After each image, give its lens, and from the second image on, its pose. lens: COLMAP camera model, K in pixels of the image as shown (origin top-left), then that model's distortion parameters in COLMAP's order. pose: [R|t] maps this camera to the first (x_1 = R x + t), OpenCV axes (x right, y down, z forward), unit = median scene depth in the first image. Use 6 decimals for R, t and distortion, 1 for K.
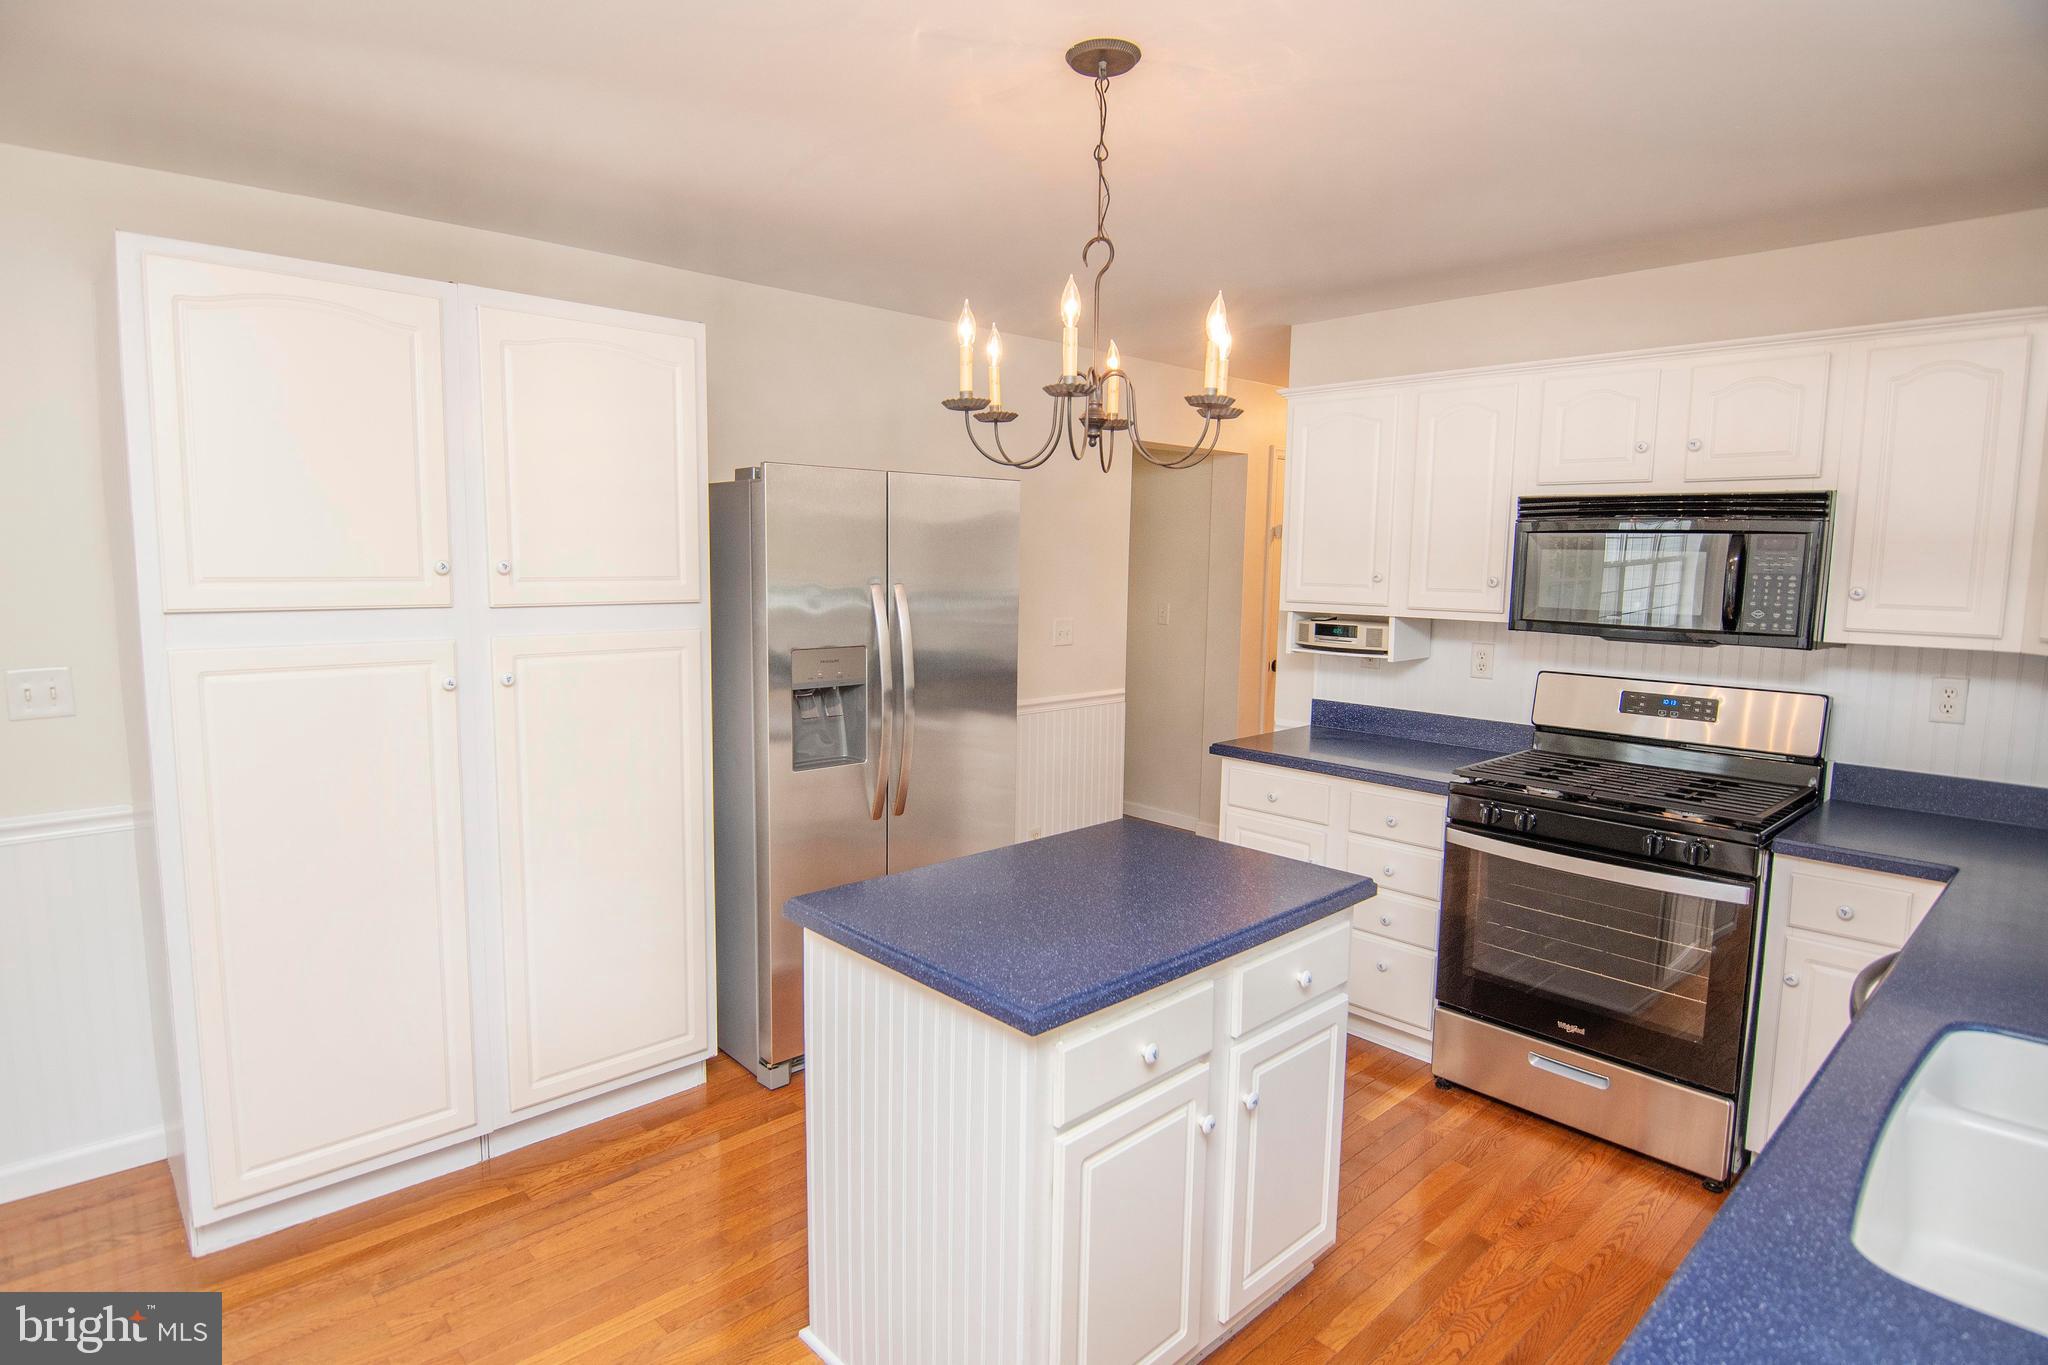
lens RADIAL K [[1101.6, 0, 1024.0], [0, 1101.6, 682.5], [0, 0, 1]] dist [0.032181, -0.039746]
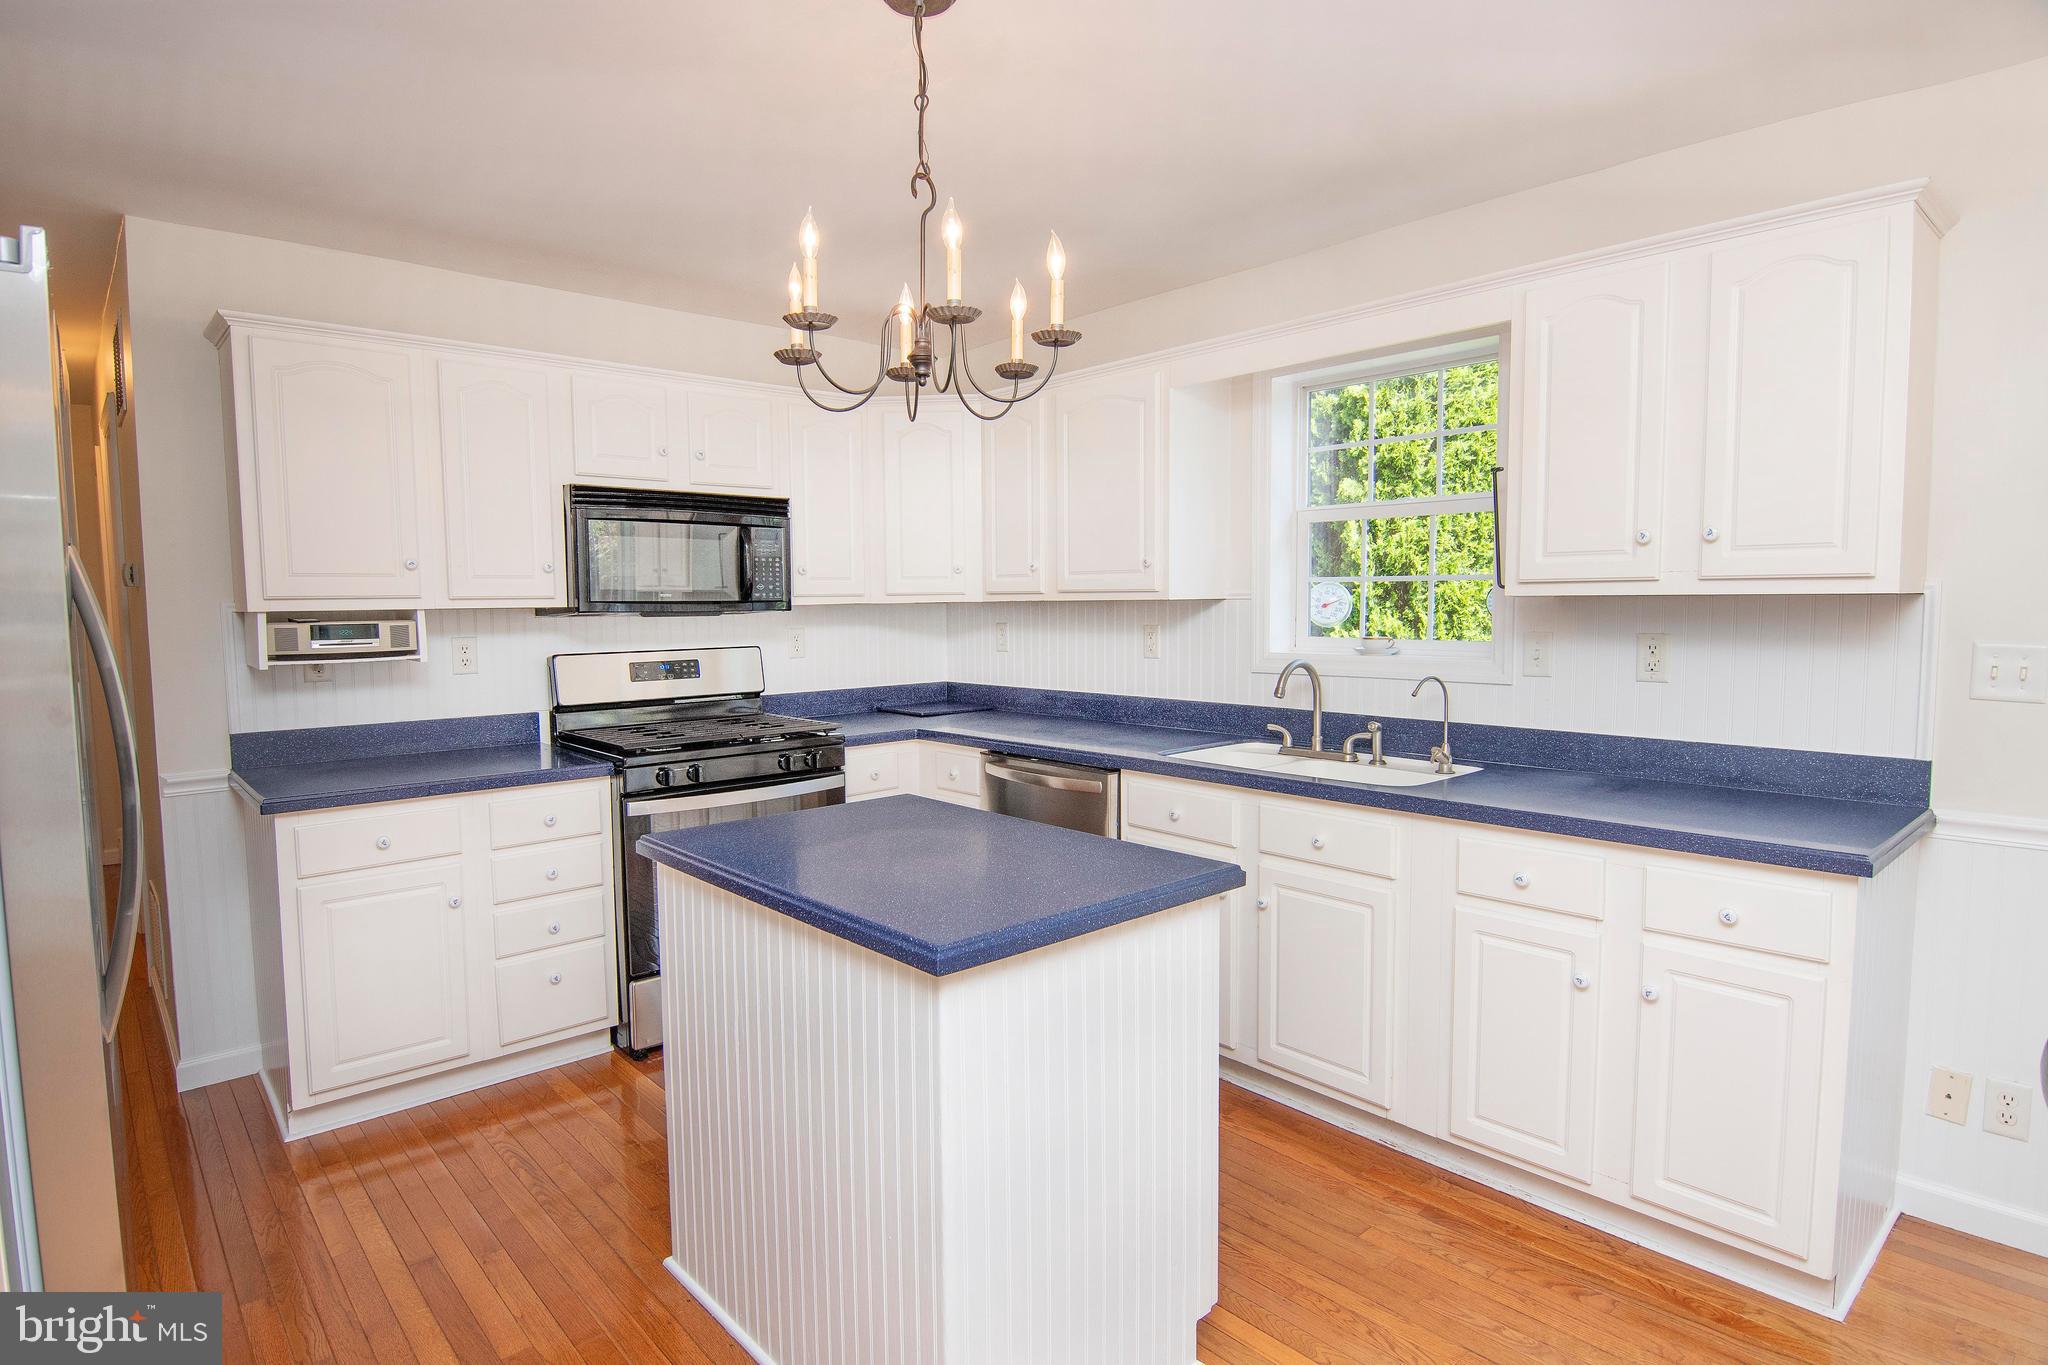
lens RADIAL K [[1101.6, 0, 1024.0], [0, 1101.6, 682.5], [0, 0, 1]] dist [0.032181, -0.039746]
pose [[0.038227, -0.094488, 0.994792, -0.596372], [0.129539, 0.987588, 0.088826, -0.021748], [-0.990837, 0.125468, 0.049992, 0.562485]]
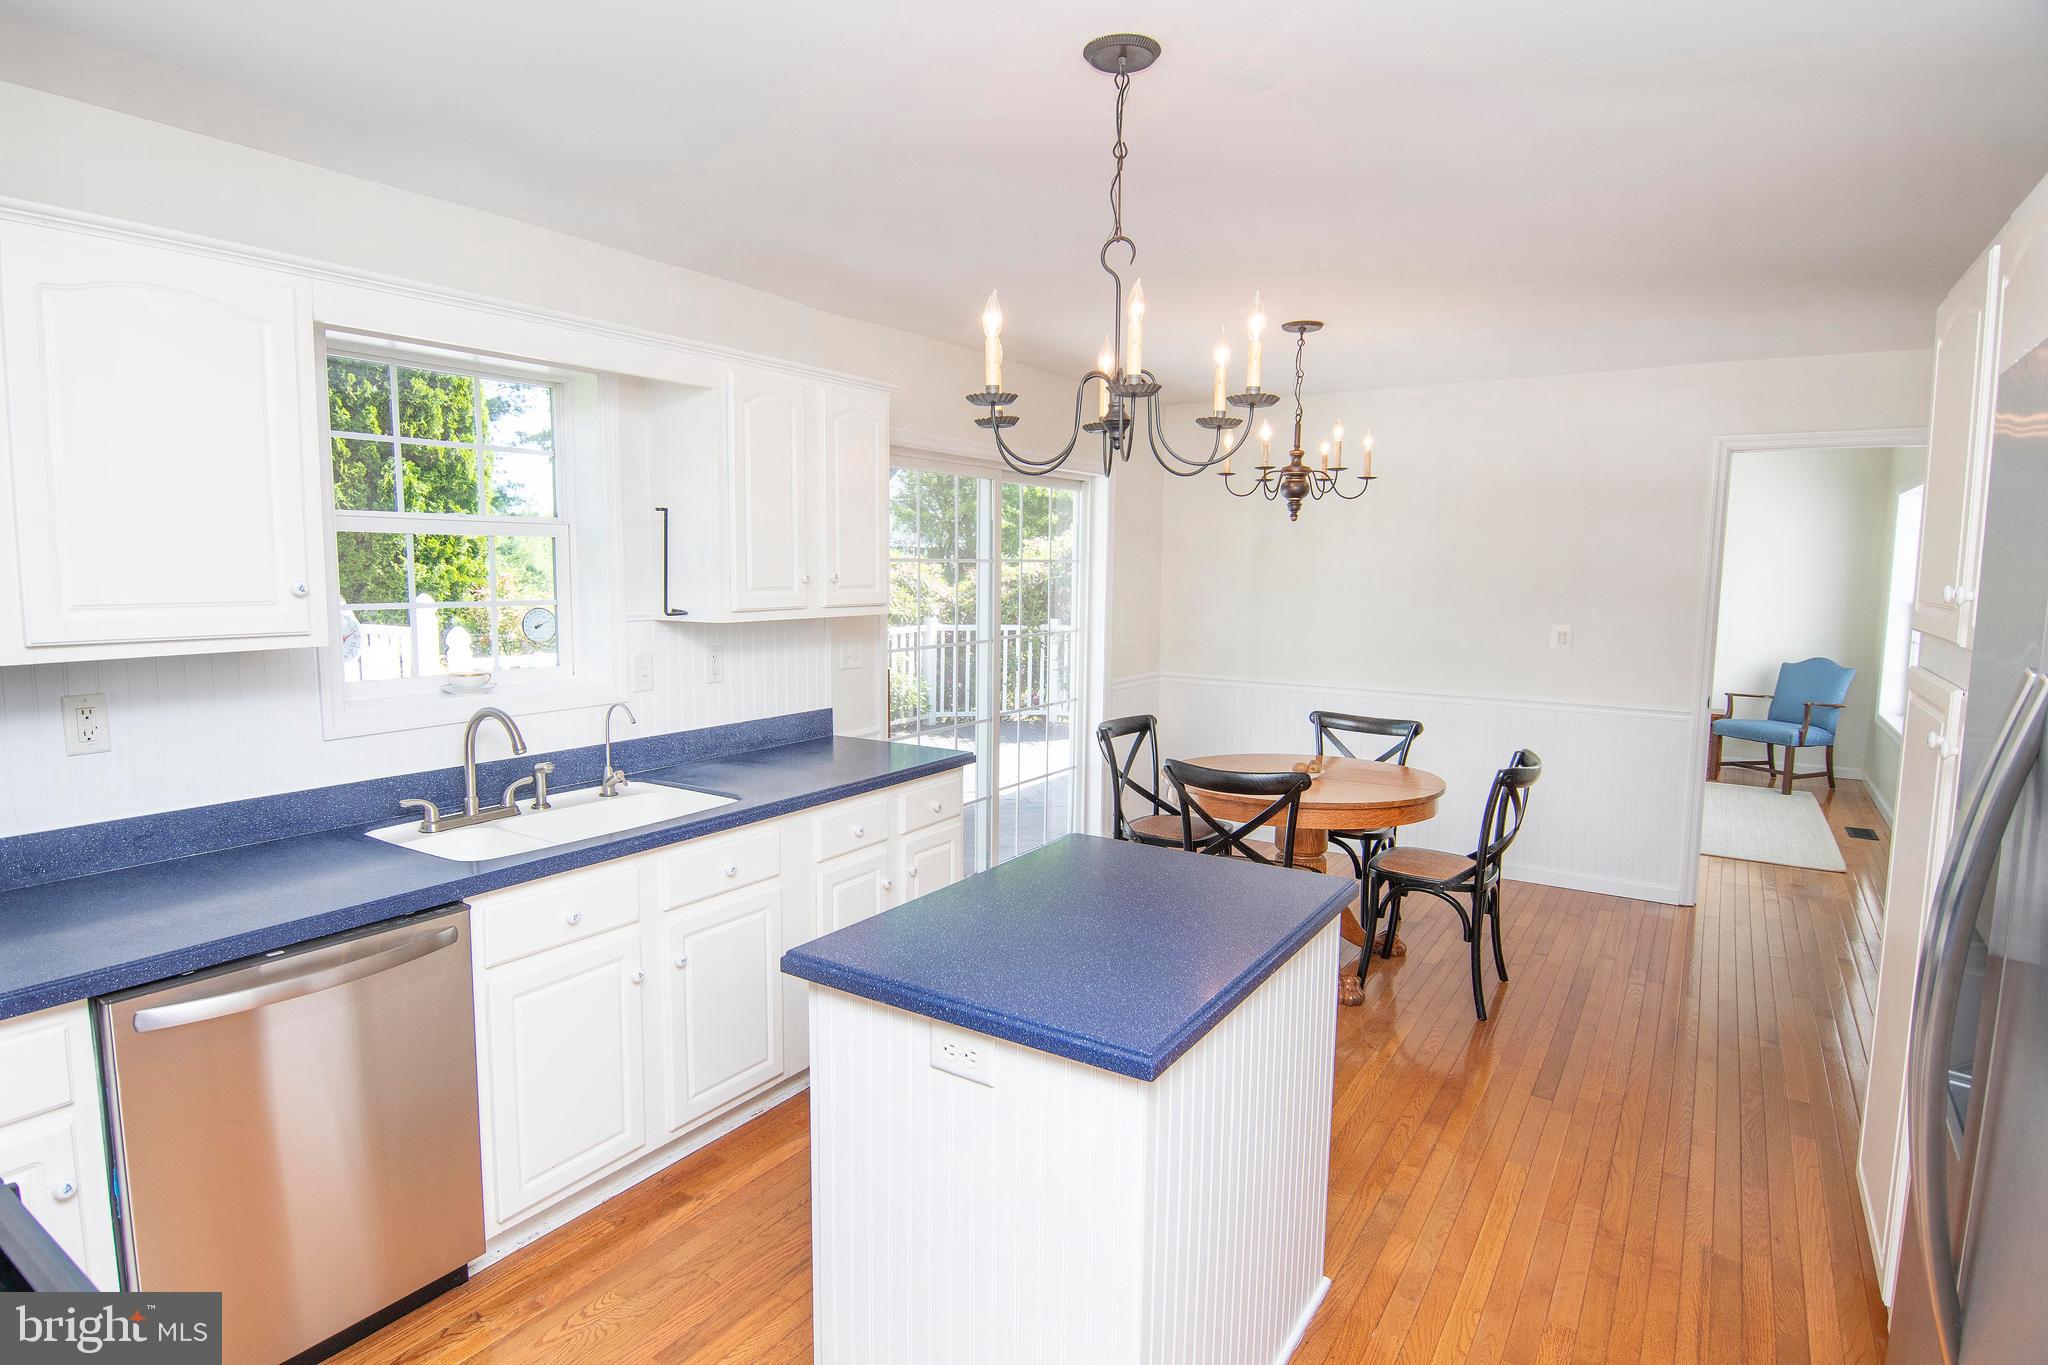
lens RADIAL K [[1101.6, 0, 1024.0], [0, 1101.6, 682.5], [0, 0, 1]] dist [0.032181, -0.039746]
pose [[-0.971514, -0.003102, -0.236961, 0.240473], [-0.056526, 0.974087, 0.218997, -0.142601], [0.230141, 0.226153, -0.946515, 1.244811]]
